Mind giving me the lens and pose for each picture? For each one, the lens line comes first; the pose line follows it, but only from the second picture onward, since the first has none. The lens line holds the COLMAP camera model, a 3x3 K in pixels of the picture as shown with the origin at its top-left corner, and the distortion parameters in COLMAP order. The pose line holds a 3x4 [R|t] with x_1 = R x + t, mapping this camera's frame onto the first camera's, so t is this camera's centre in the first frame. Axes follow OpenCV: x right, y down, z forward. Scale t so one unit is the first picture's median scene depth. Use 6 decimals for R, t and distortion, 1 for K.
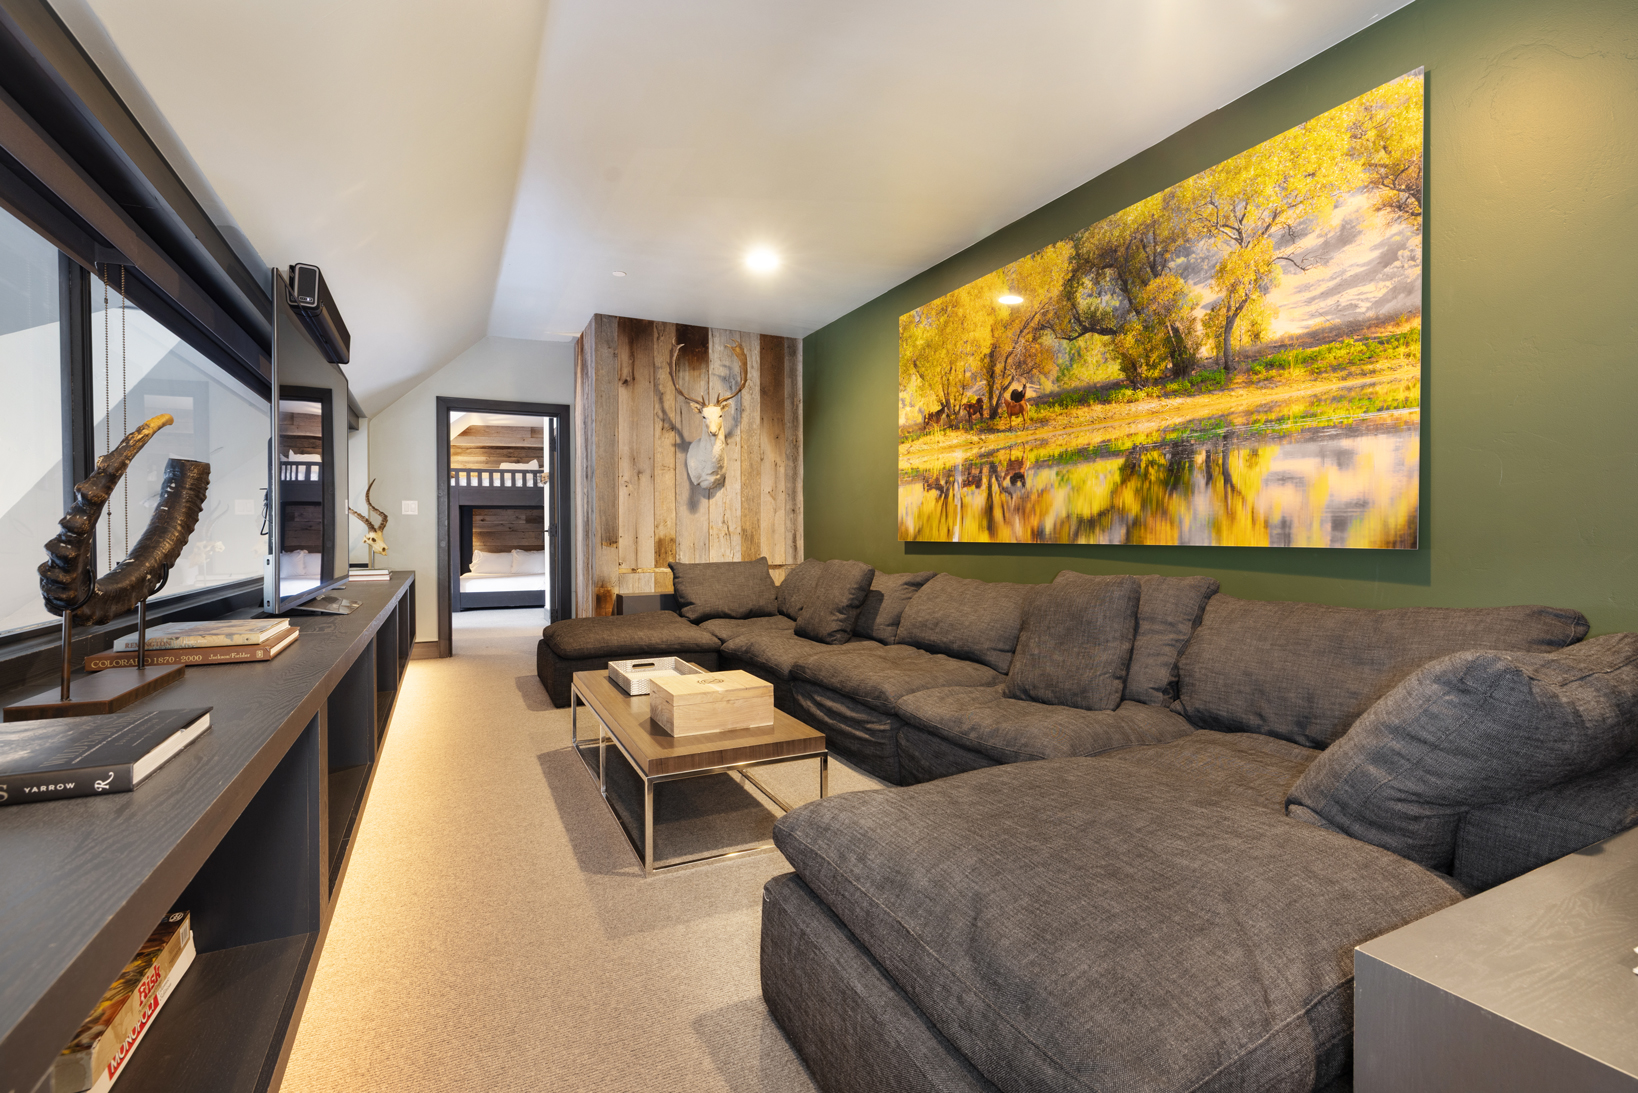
lens RADIAL K [[744.4, 0, 818.1], [0, 744.4, 540.7], [0, 0, 1]] dist [-0.002933, -0.000060]
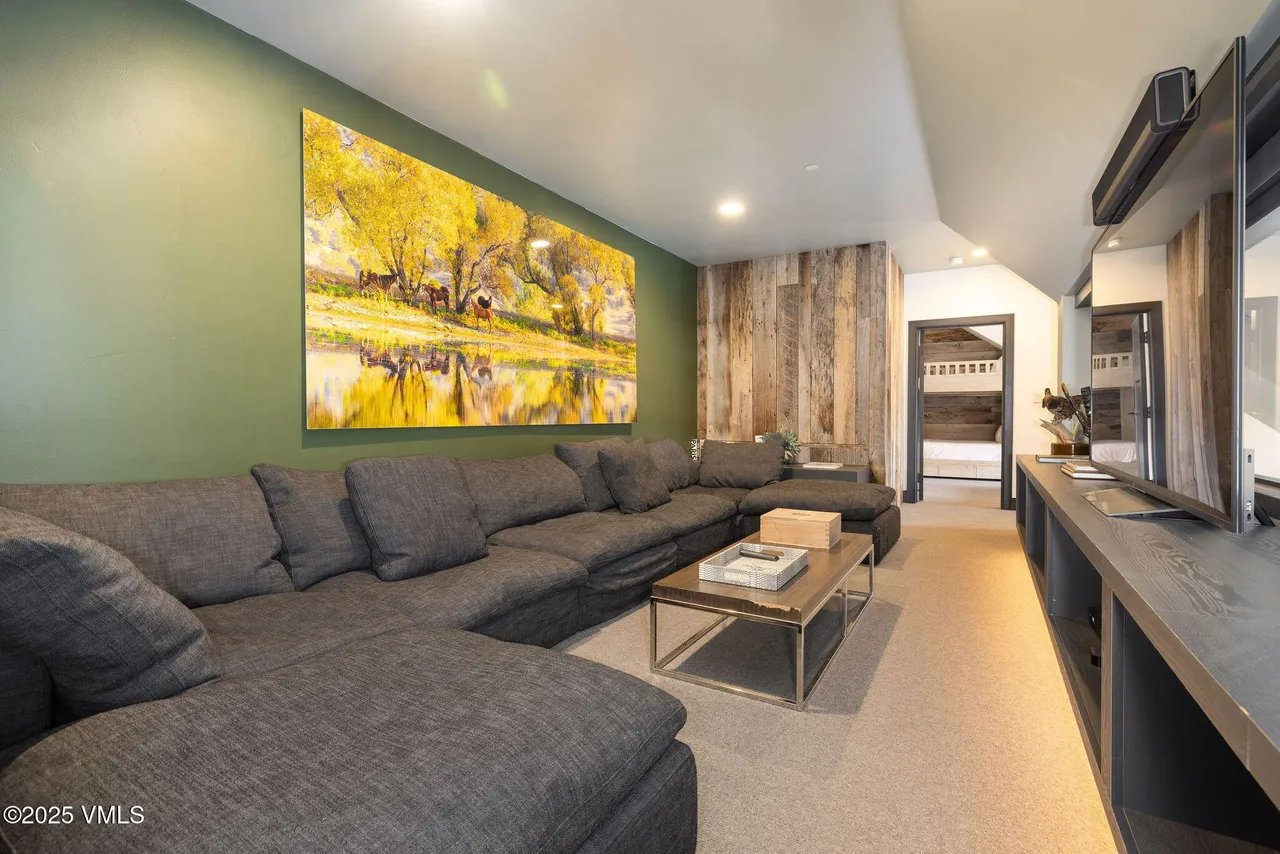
lens RADIAL K [[581.7, 0, 639.3], [0, 581.7, 420.9], [0, 0, 1]] dist [-0.002933, -0.000060]
pose [[-0.542102, -0.003334, 0.840306, -0.712766], [0.010899, 0.999880, 0.010999, -0.013879], [-0.840242, 0.015121, -0.542001, 1.420256]]
